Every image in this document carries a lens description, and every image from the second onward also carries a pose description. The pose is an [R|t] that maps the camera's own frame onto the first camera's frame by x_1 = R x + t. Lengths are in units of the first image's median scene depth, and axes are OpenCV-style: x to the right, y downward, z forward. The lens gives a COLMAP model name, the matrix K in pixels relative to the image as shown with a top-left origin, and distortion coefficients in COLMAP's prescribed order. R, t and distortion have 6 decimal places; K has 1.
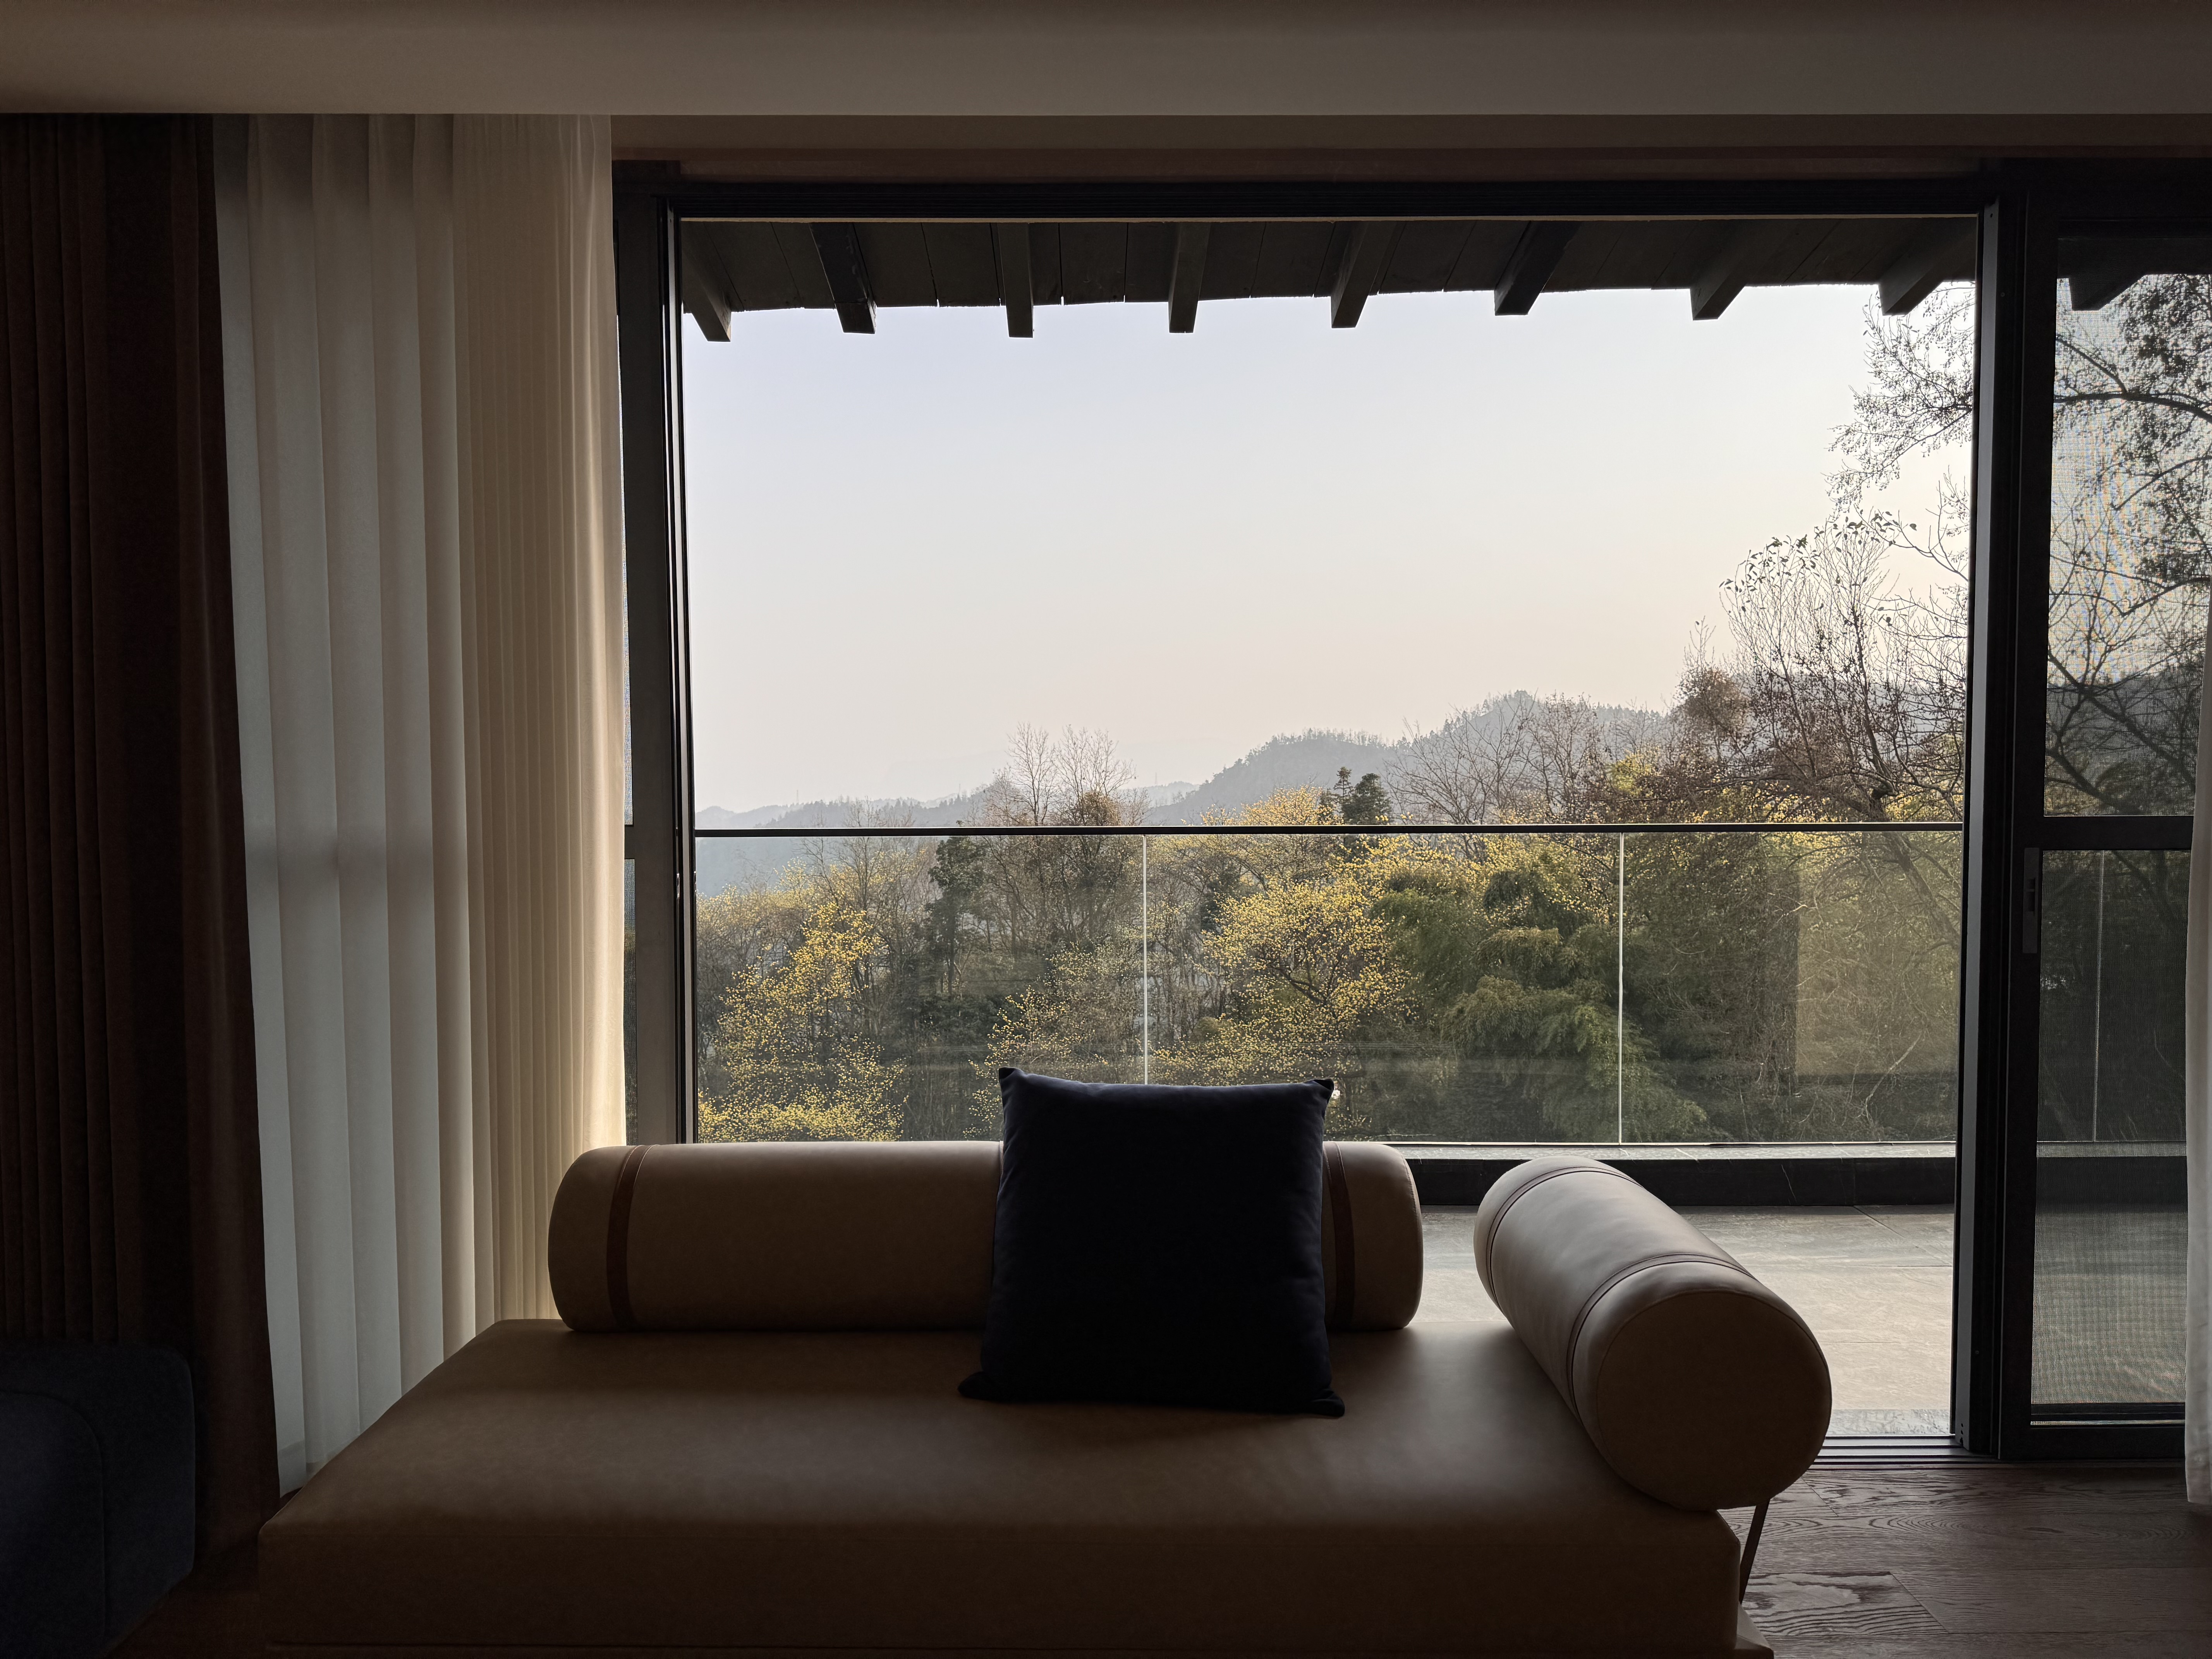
lens RADIAL K [[1530.5, 0, 1083.3], [0, 1530.5, 819.1], [0, 0, 1]] dist [0.074726, -0.074730]
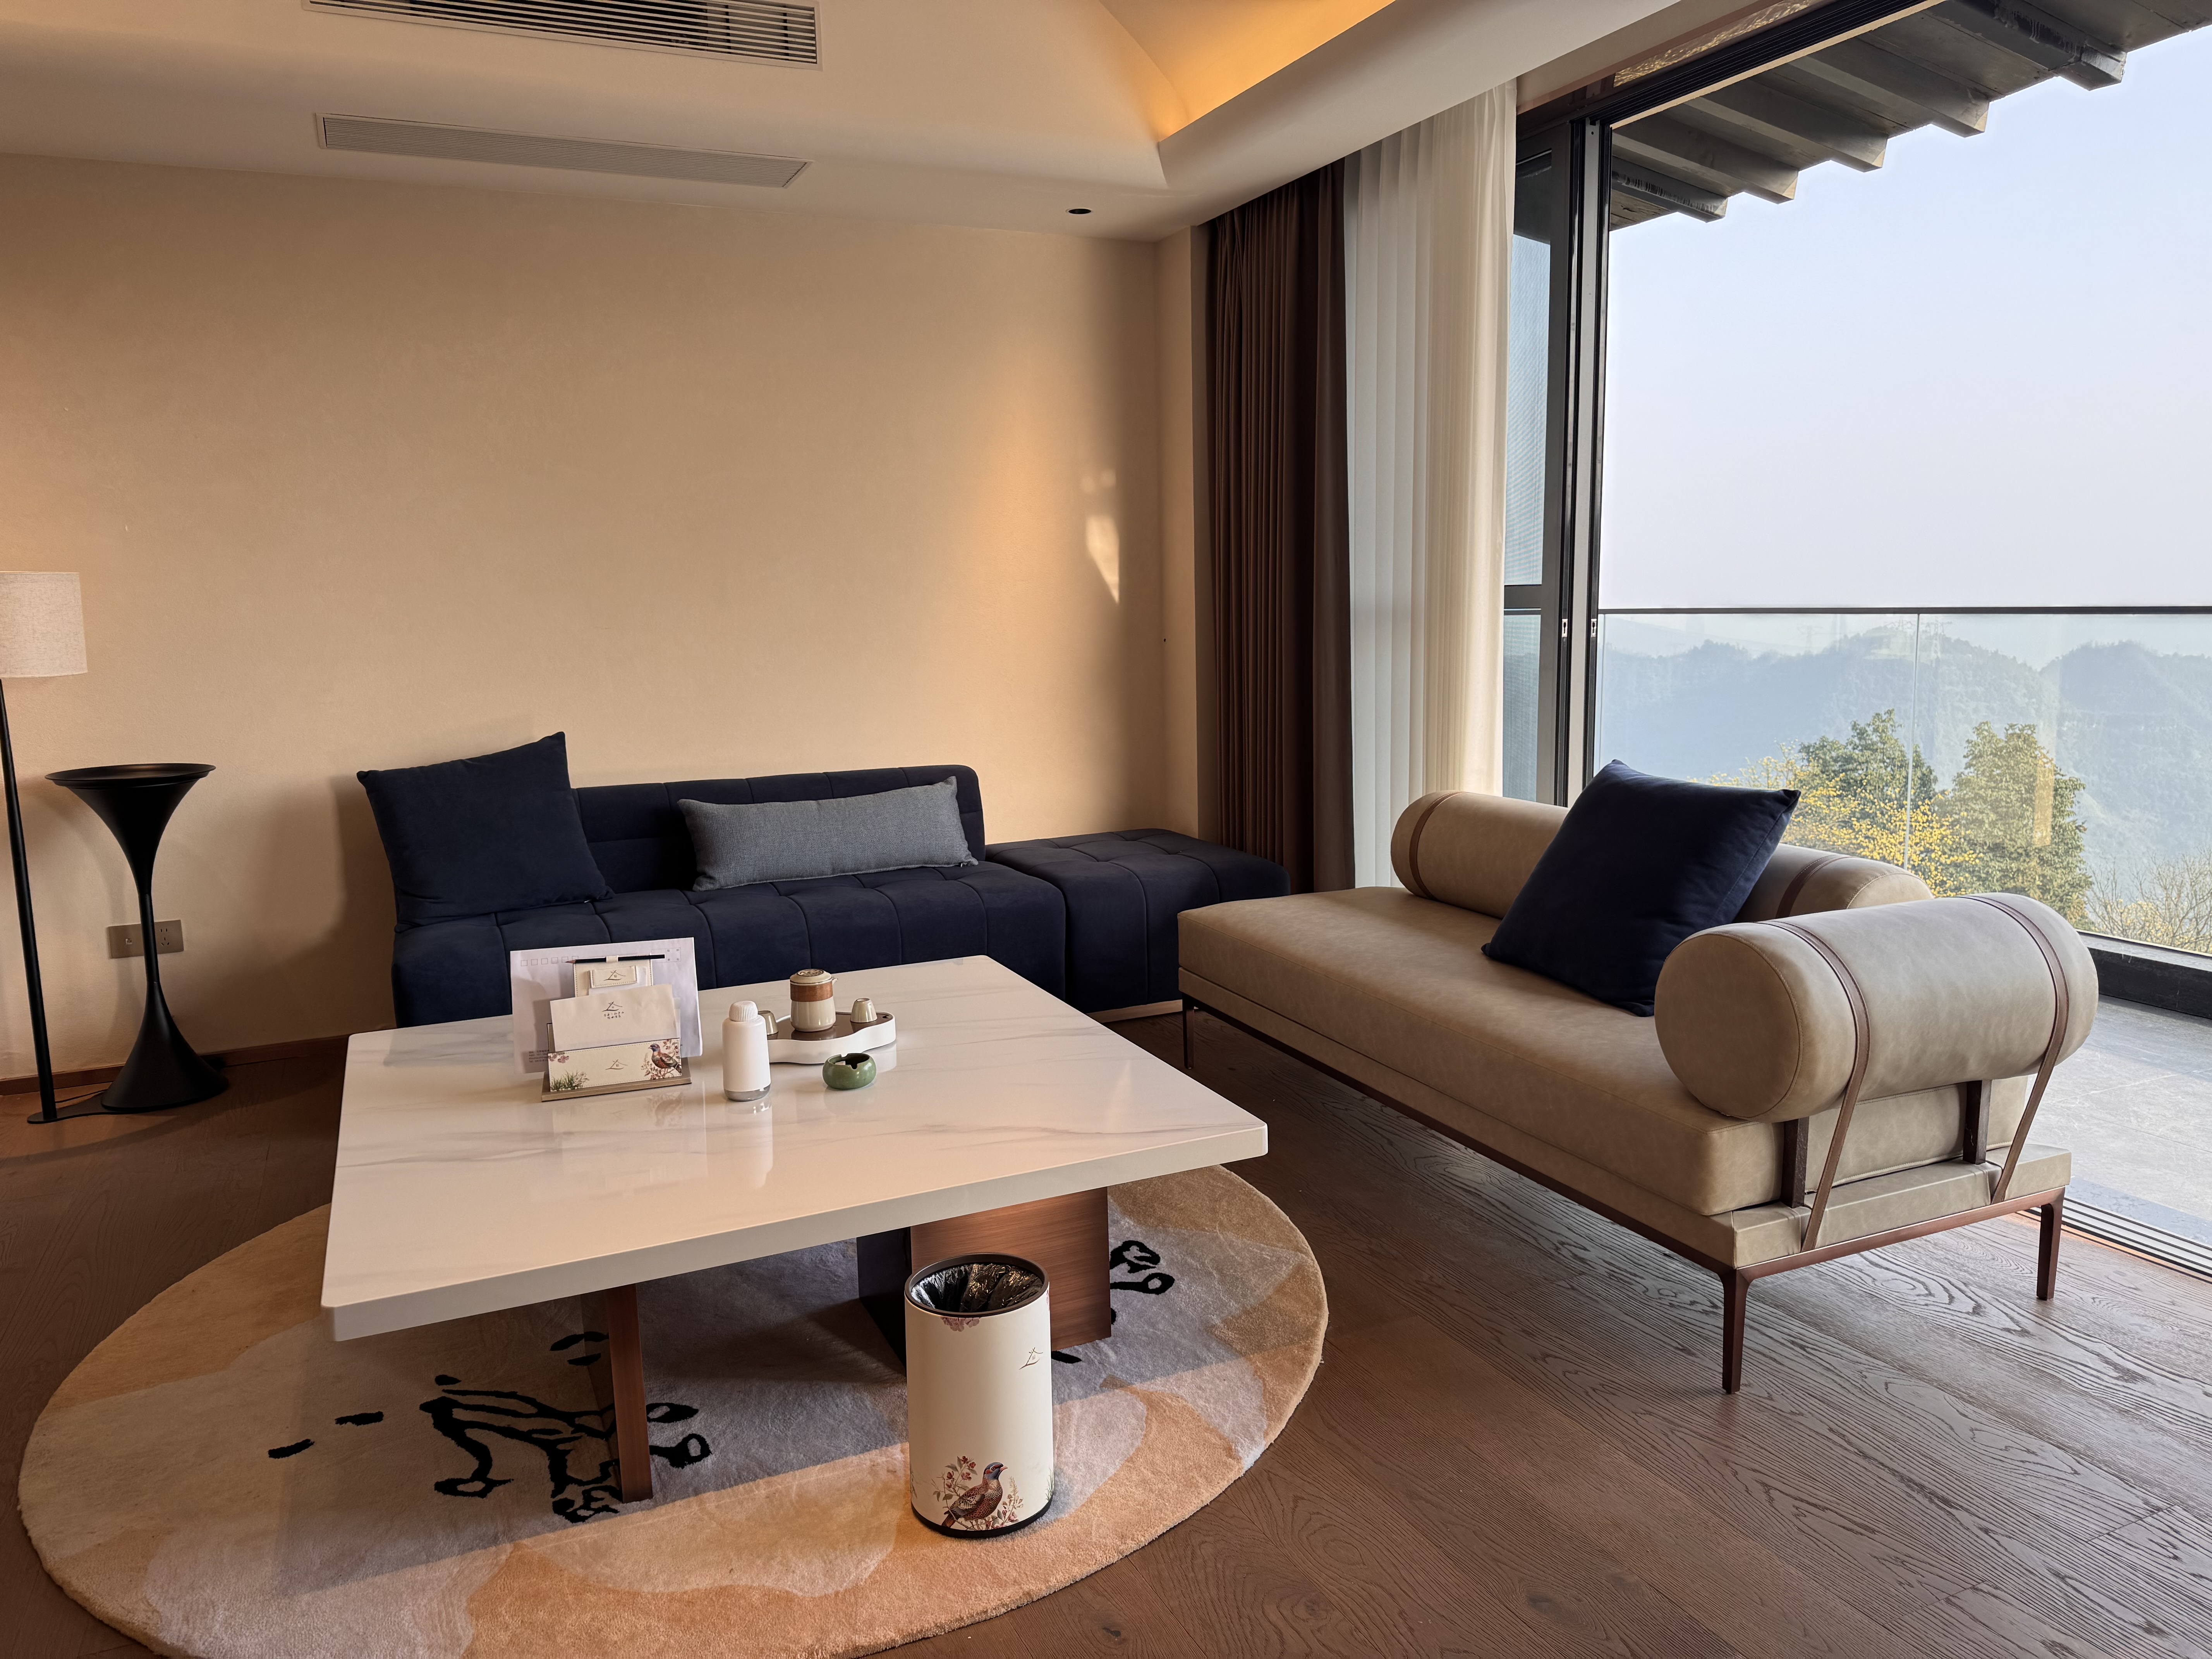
lens RADIAL K [[1530.5, 0, 1083.3], [0, 1530.5, 819.1], [0, 0, 1]] dist [0.074726, -0.074730]
pose [[0.408876, 0.124444, -0.904065, 0.142601], [-0.022937, 0.991747, 0.126140, 0.007418], [0.912302, -0.030839, 0.408356, 0.006392]]
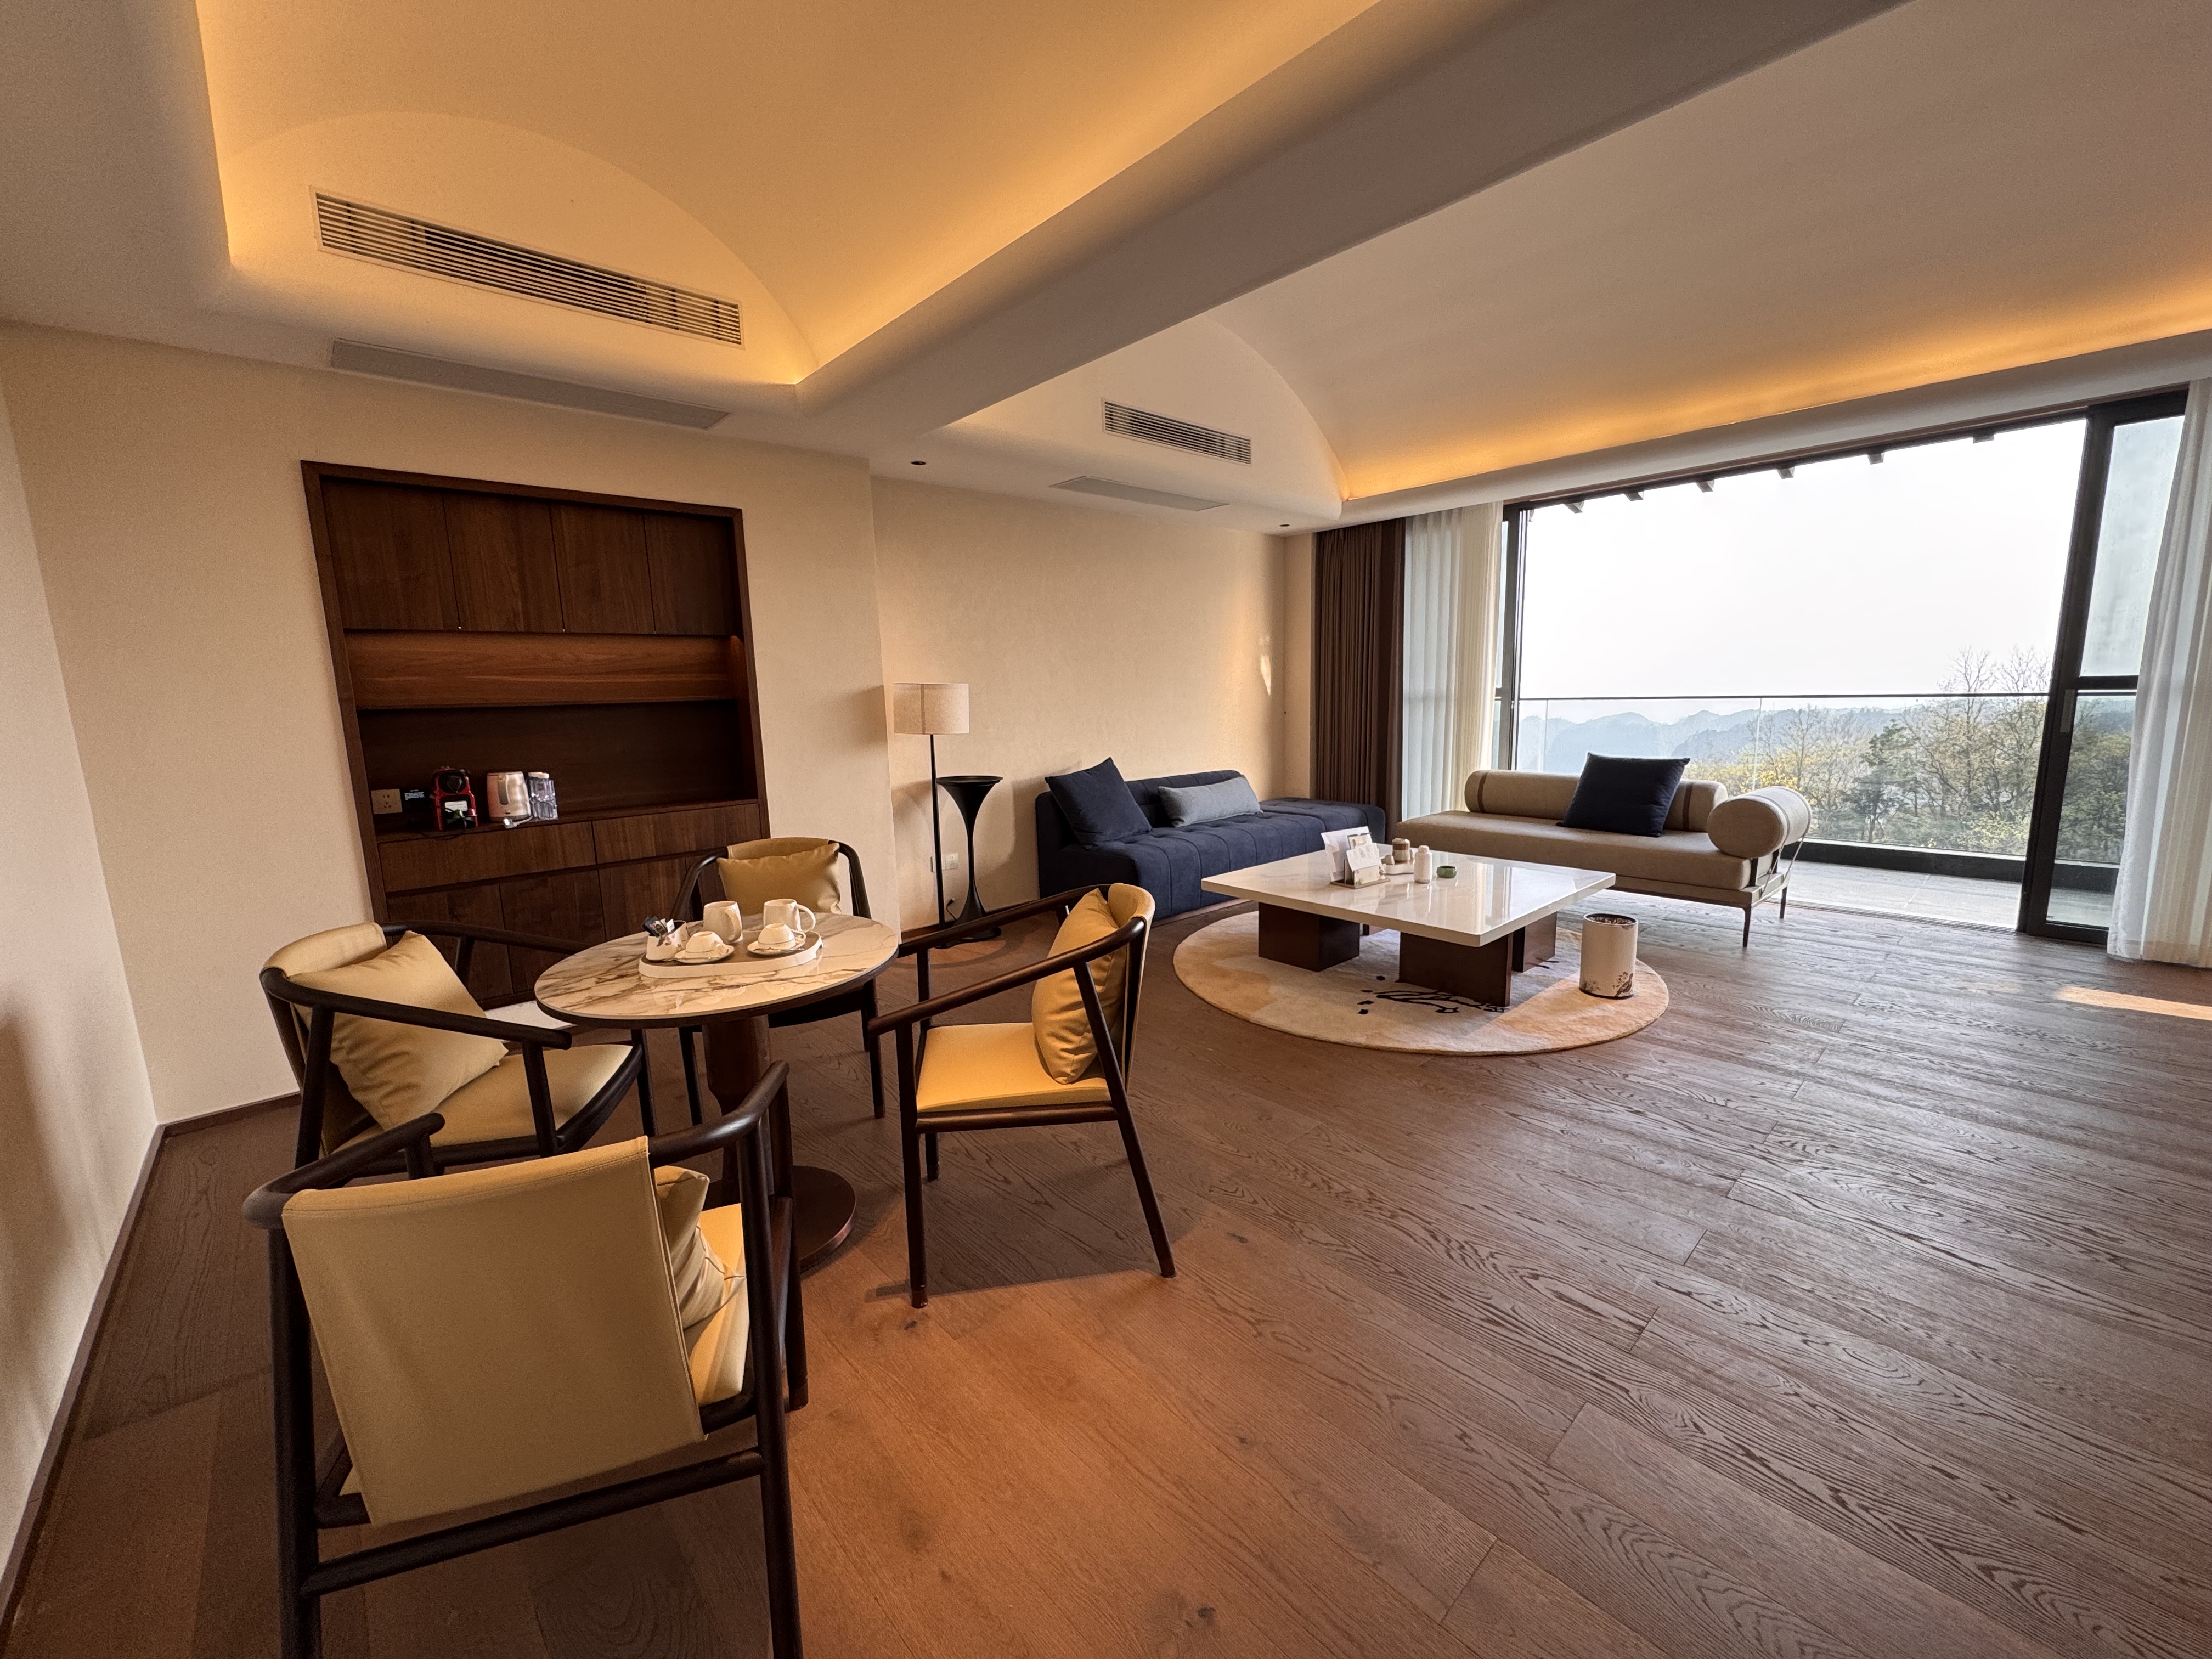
lens RADIAL K [[884.4, 0, 1103.5], [0, 884.4, 822.6], [0, 0, 1]] dist [0.000371, -0.000316]
pose [[0.669128, 0.101440, -0.736191, 0.106309], [-0.013521, 0.992138, 0.124417, 0.011485], [0.743024, -0.073297, 0.665239, -0.180825]]
